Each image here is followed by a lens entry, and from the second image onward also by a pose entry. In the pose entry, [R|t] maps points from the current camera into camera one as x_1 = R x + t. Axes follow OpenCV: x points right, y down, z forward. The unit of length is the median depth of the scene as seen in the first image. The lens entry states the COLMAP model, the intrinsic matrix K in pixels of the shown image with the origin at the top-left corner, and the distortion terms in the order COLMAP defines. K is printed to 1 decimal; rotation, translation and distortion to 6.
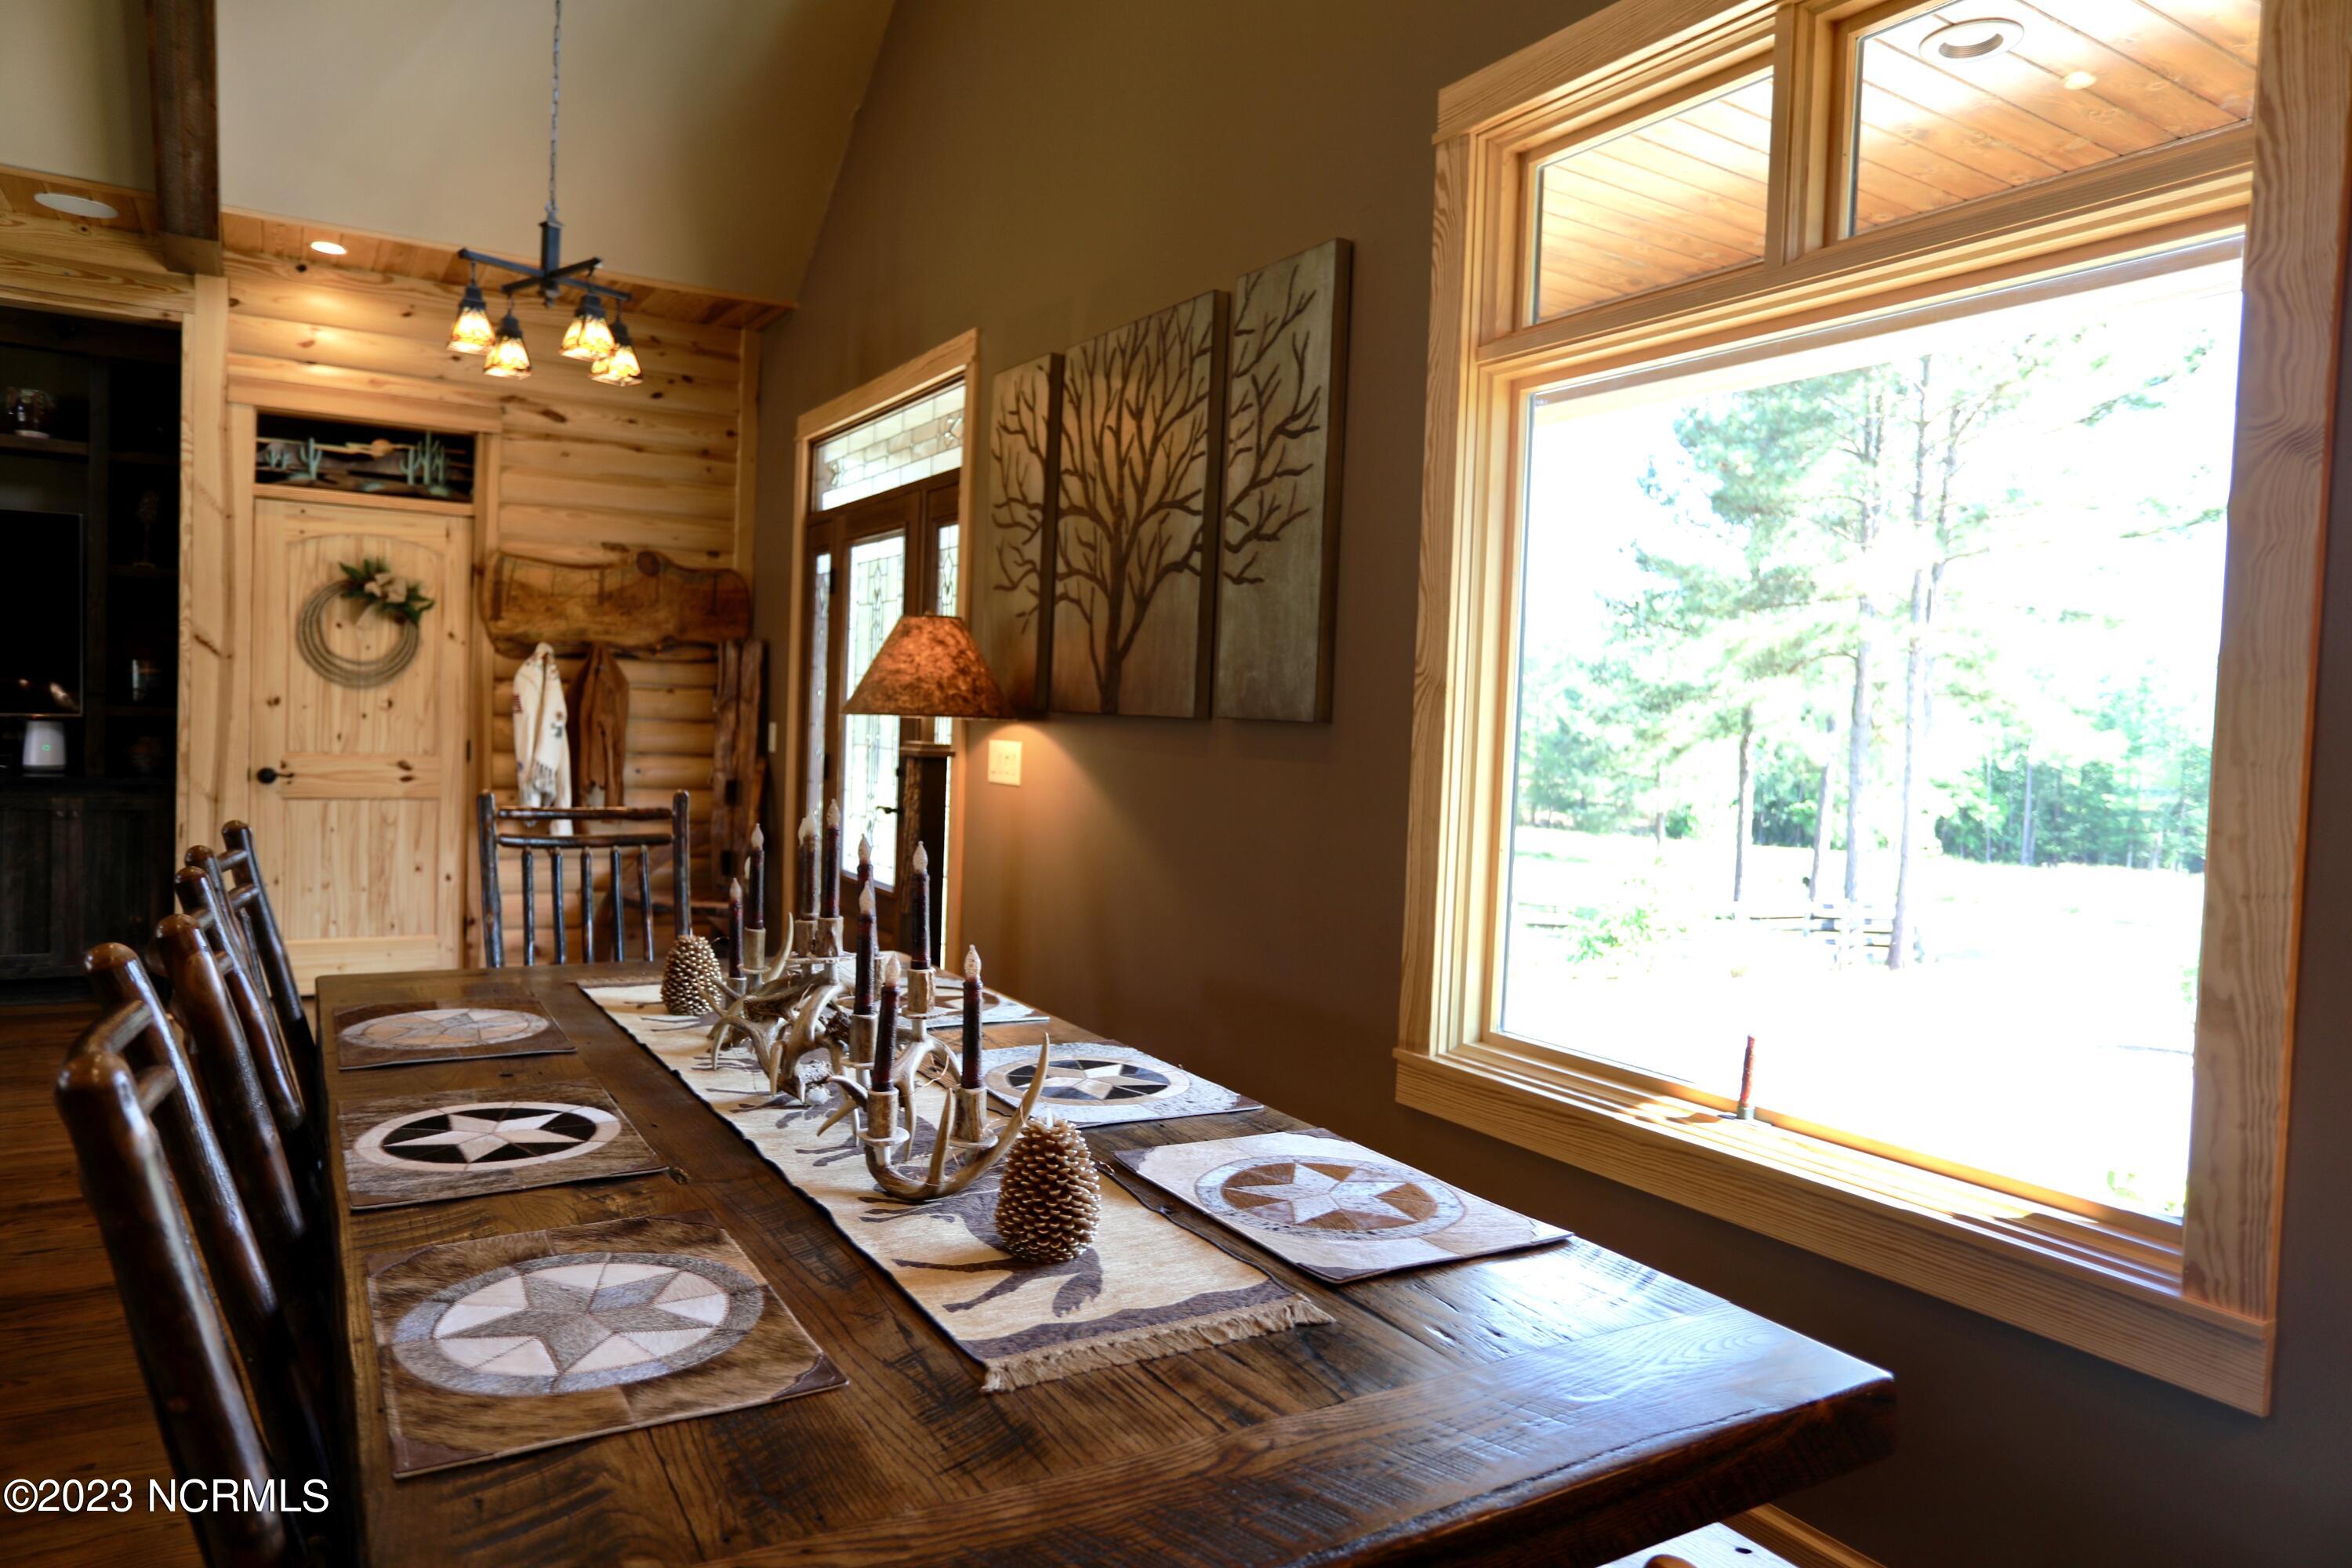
lens RADIAL K [[1510.6, 0, 1131.1], [0, 1510.6, 764.2], [0, 0, 1]] dist [-0.018512, 0.007938]
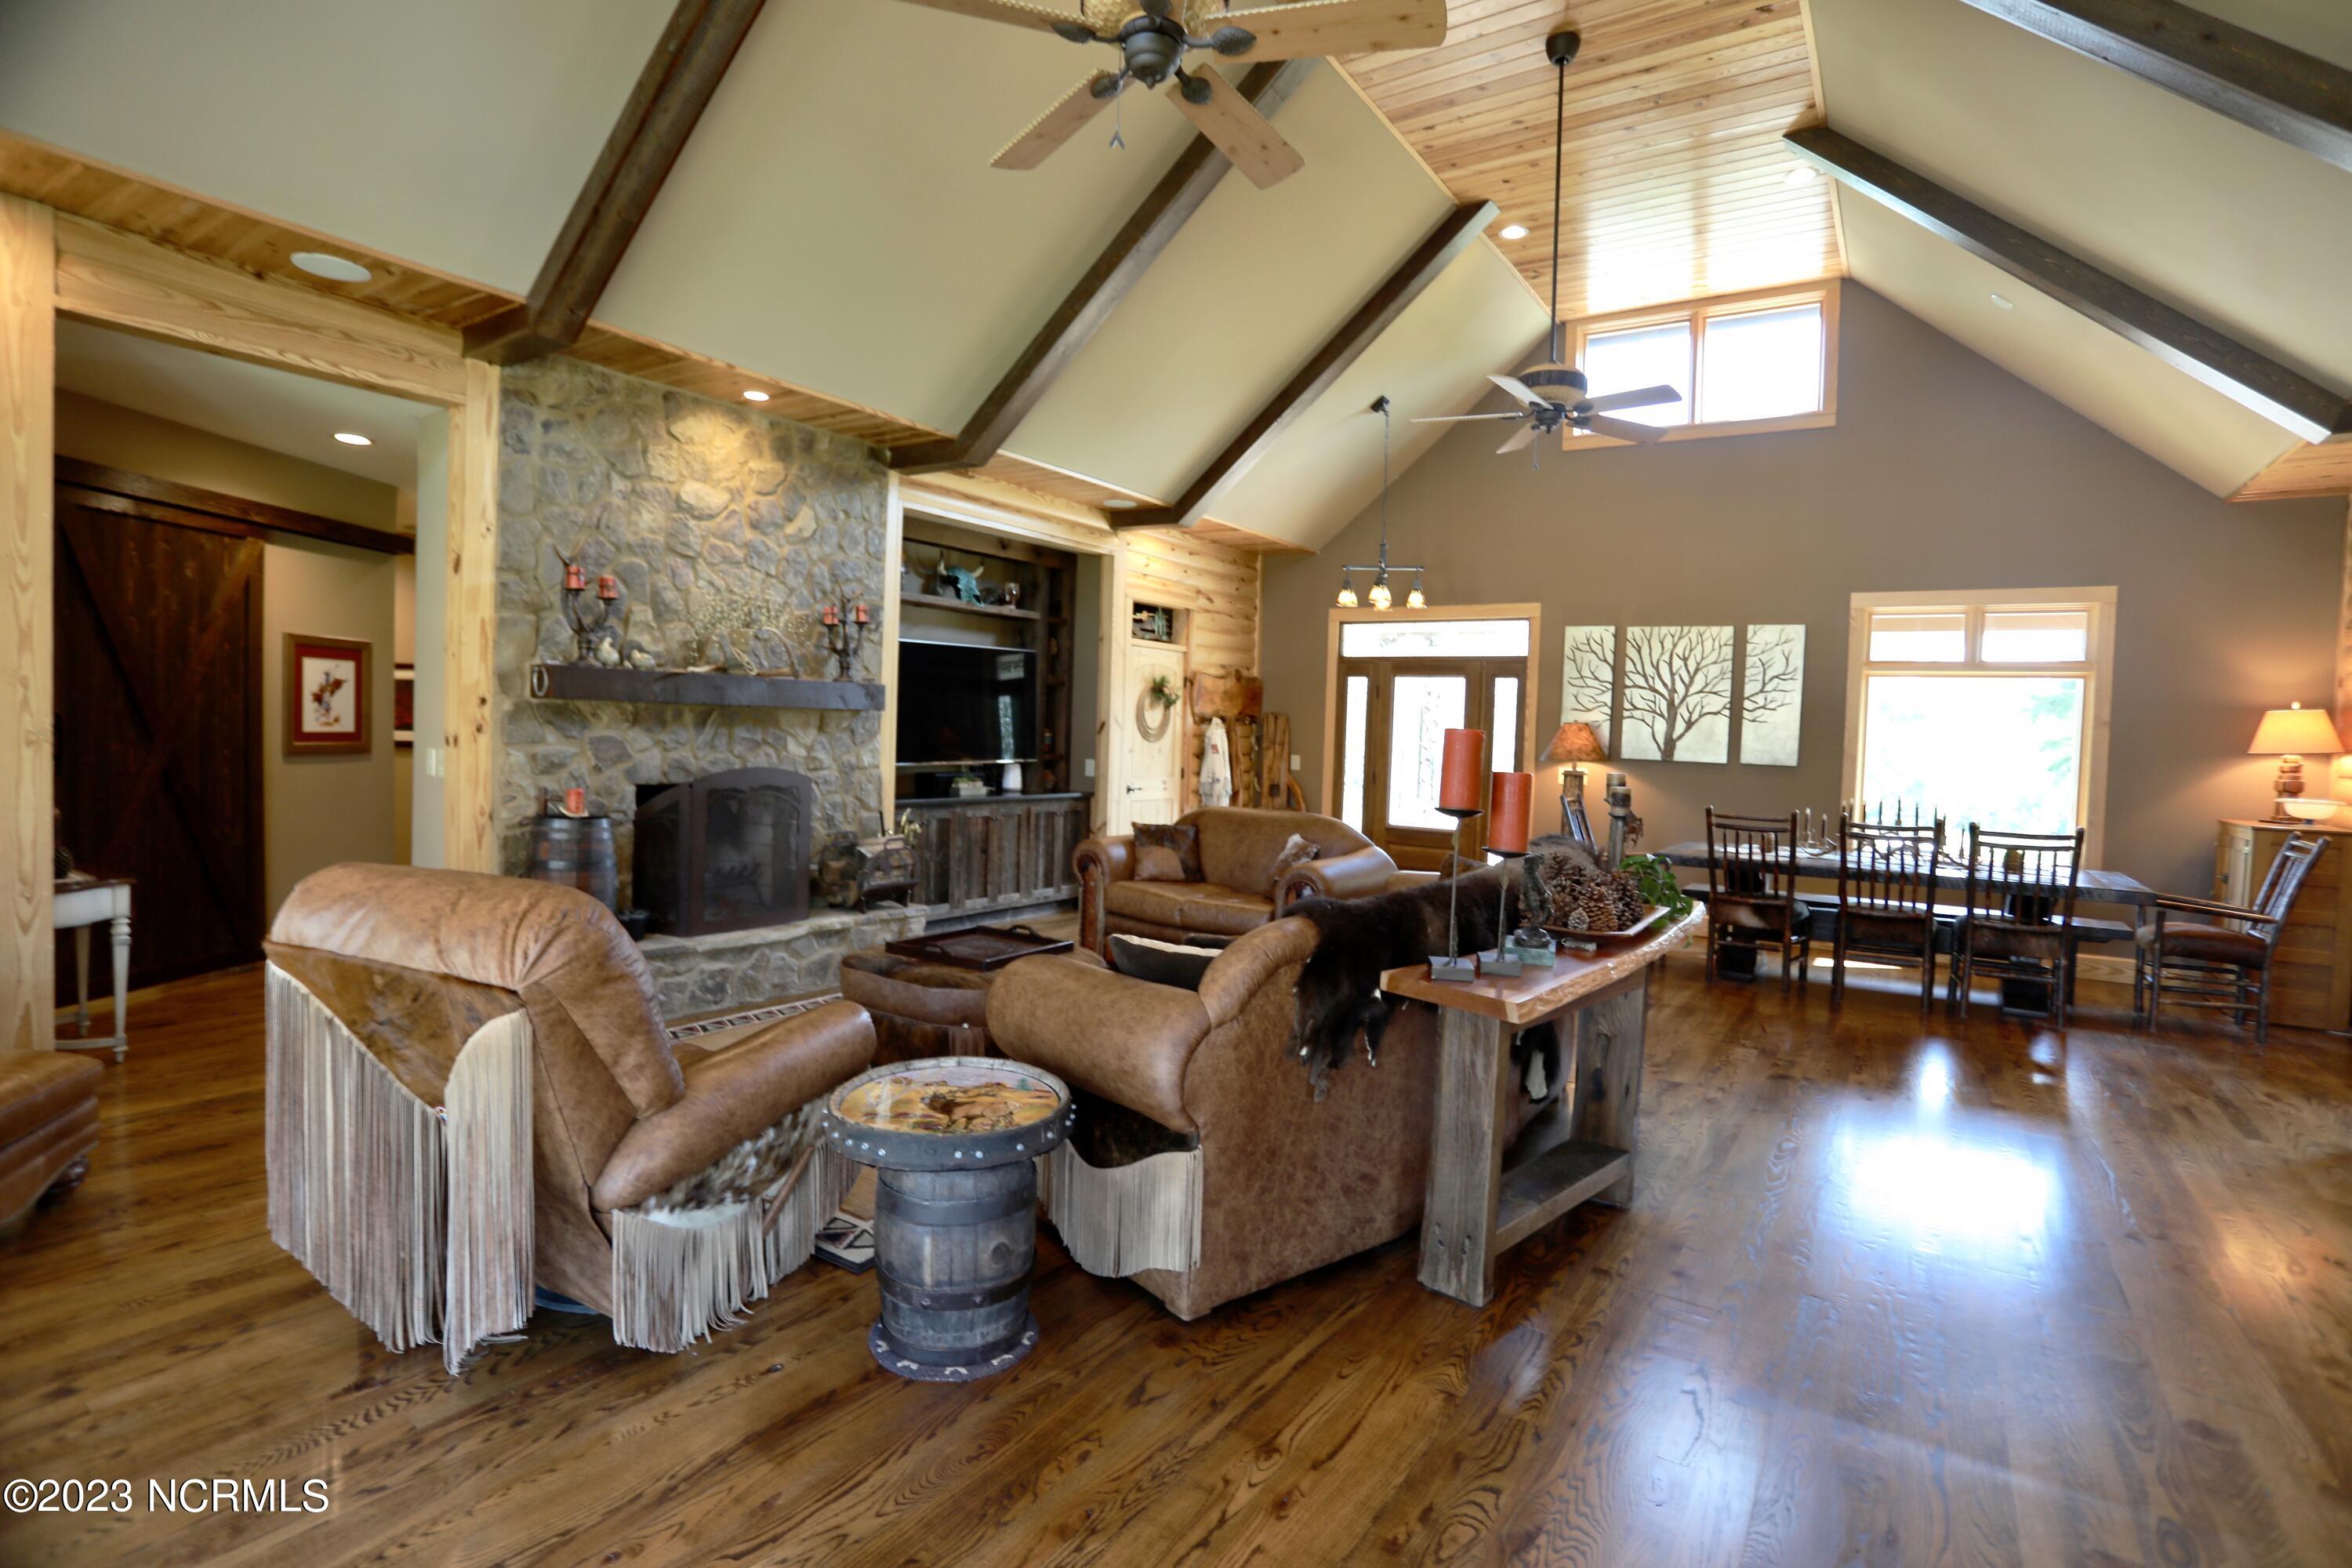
lens RADIAL K [[1152.1, 0, 1171.0], [0, 1152.1, 770.2], [0, 0, 1]] dist [-0.073472, 0.030963]
pose [[0.901954, -0.022616, 0.431239, -1.614149], [0.013874, 0.999630, 0.023406, -0.071488], [-0.431608, -0.015128, 0.901934, -0.488202]]
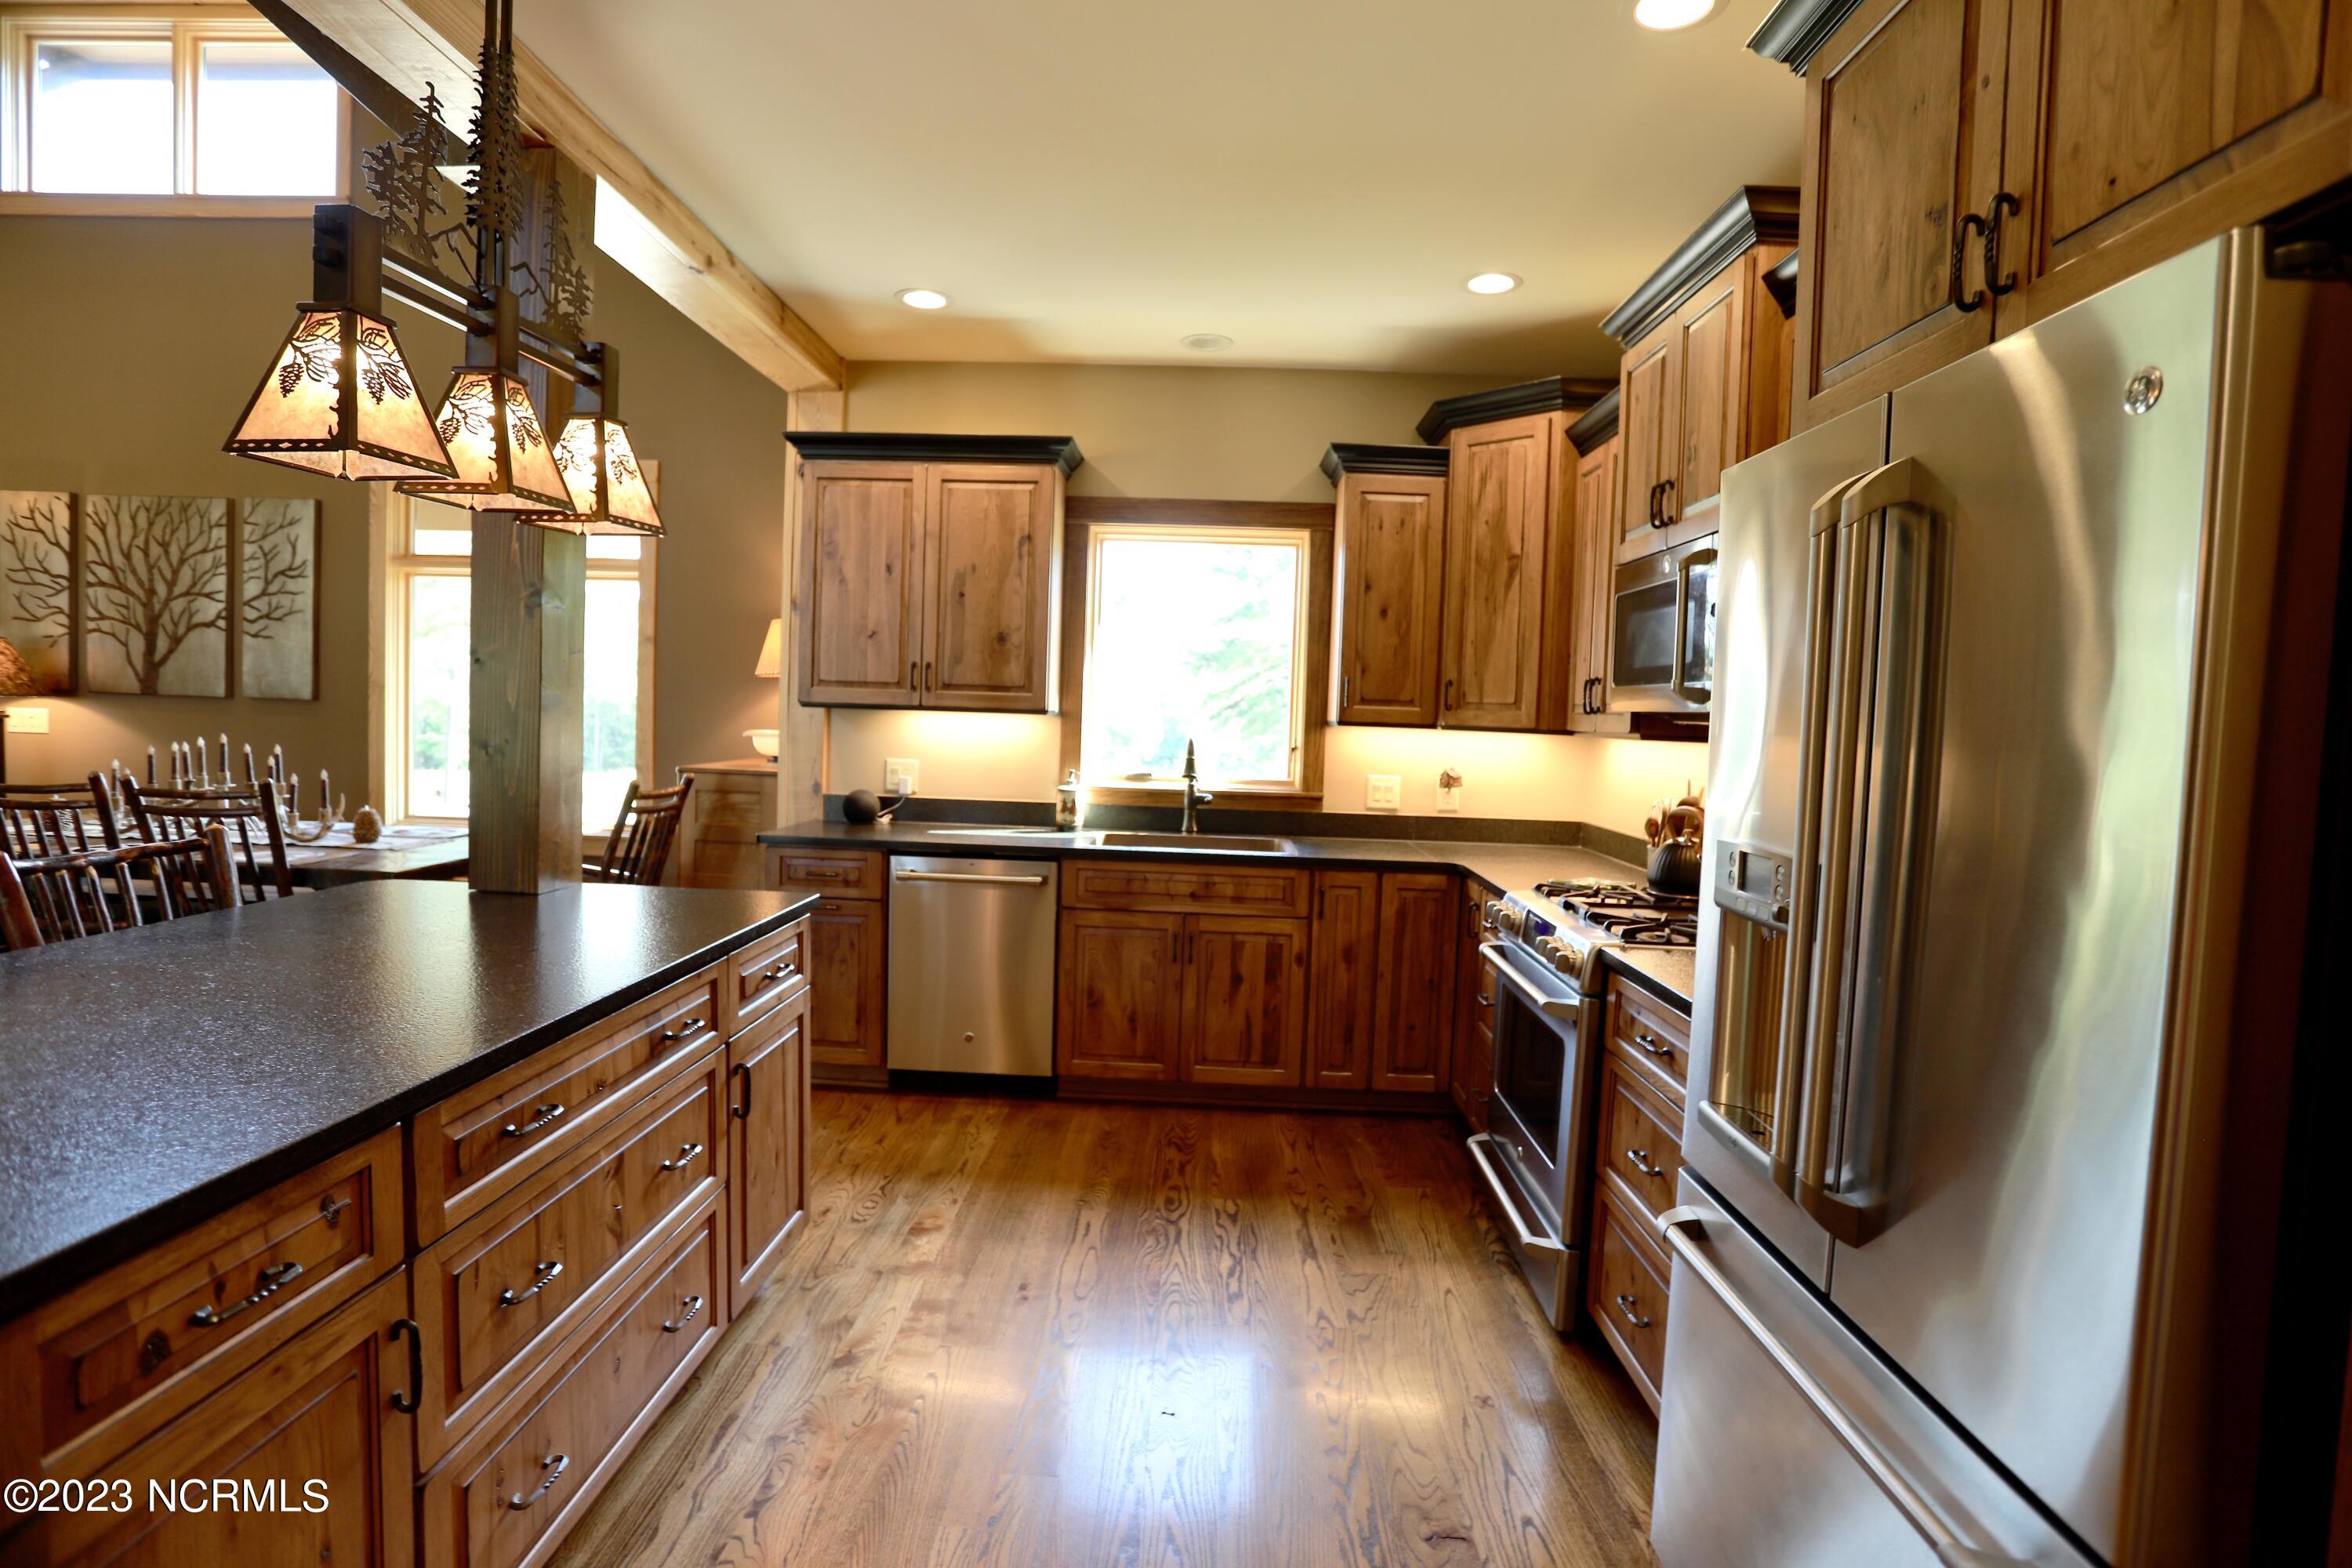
lens RADIAL K [[1152.1, 0, 1174.5], [0, 1152.1, 763.8], [0, 0, 1]] dist [-0.073472, 0.030963]
pose [[0.531938, -0.060726, 0.844603, -0.467355], [0.013599, 0.997909, 0.063184, -0.015513], [-0.846674, -0.022124, 0.531652, -0.790907]]
